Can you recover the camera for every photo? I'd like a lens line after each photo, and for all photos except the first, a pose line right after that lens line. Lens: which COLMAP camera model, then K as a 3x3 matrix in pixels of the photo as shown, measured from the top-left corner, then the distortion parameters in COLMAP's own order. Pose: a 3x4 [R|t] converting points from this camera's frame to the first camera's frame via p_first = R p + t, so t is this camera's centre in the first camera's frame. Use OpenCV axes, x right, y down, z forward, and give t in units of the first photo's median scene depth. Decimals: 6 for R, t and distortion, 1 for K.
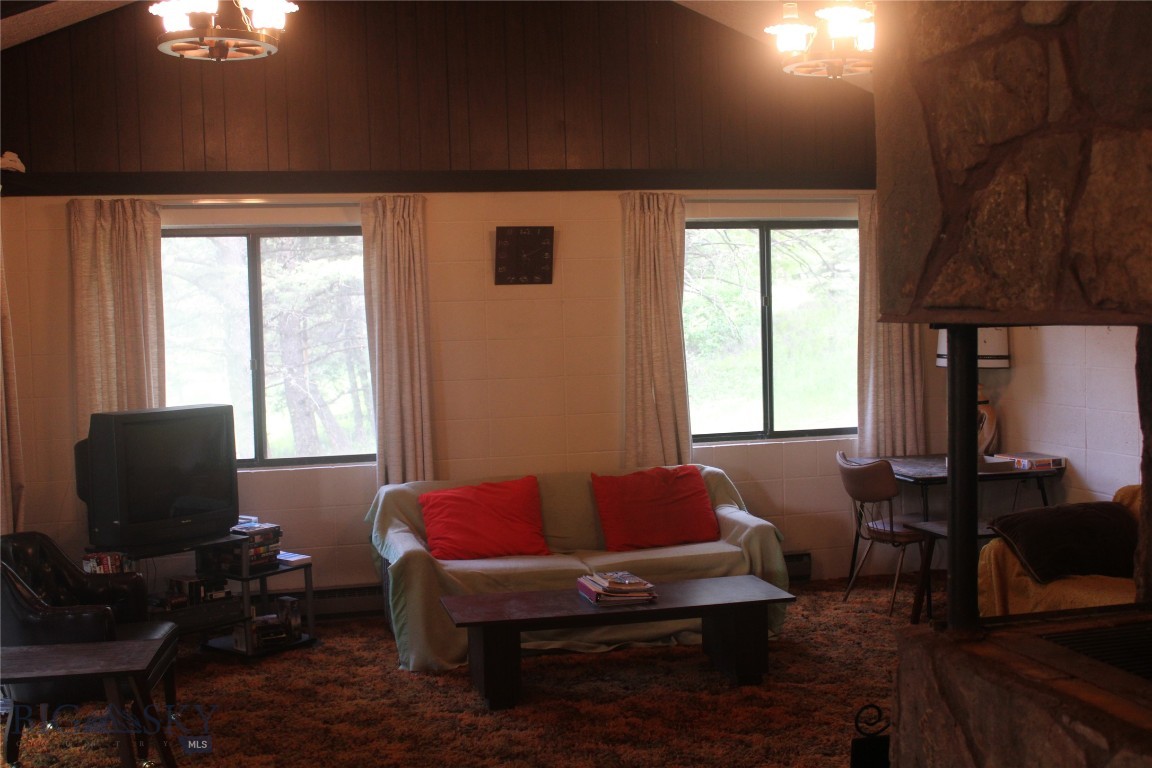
lens RADIAL K [[1337.2, 0, 586.4], [0, 1337.2, 371.8], [0, 0, 1]] dist [-0.085211, 0.000000]
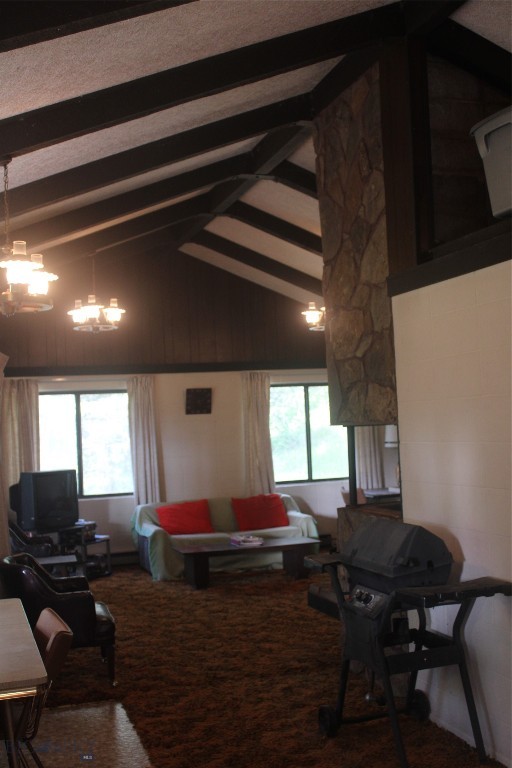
lens RADIAL K [[891.5, 0, 255.6], [0, 891.5, 389.7], [0, 0, 1]] dist [-0.085211, 0.000000]
pose [[0.997638, -0.015992, 0.066804, -0.054405], [0.021691, 0.996105, -0.085469, 0.024935], [-0.065177, 0.086716, 0.994099, -0.521426]]
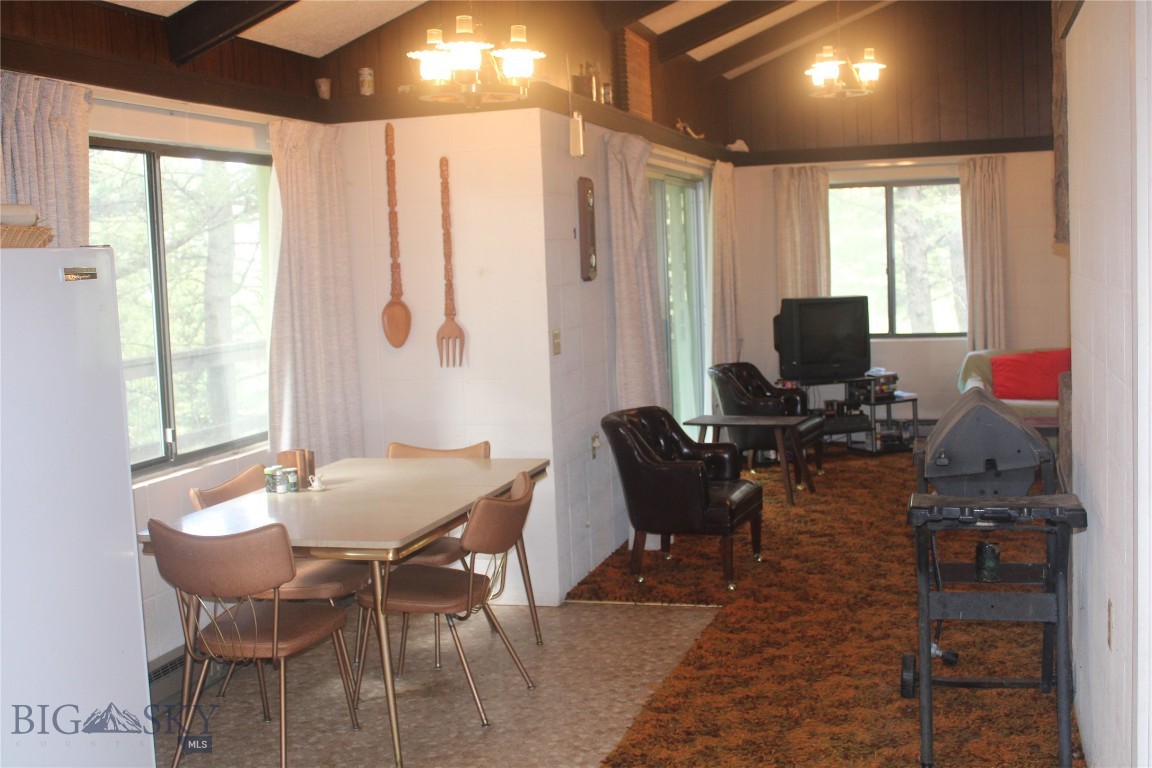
lens RADIAL K [[1337.2, 0, 576.5], [0, 1337.2, 372.7], [0, 0, 1]] dist [-0.085211, 0.000000]
pose [[0.855082, 0.038452, -0.517066, 0.248367], [-0.006469, 0.997960, 0.063516, 0.017155], [0.518453, -0.050967, 0.853586, -0.517004]]
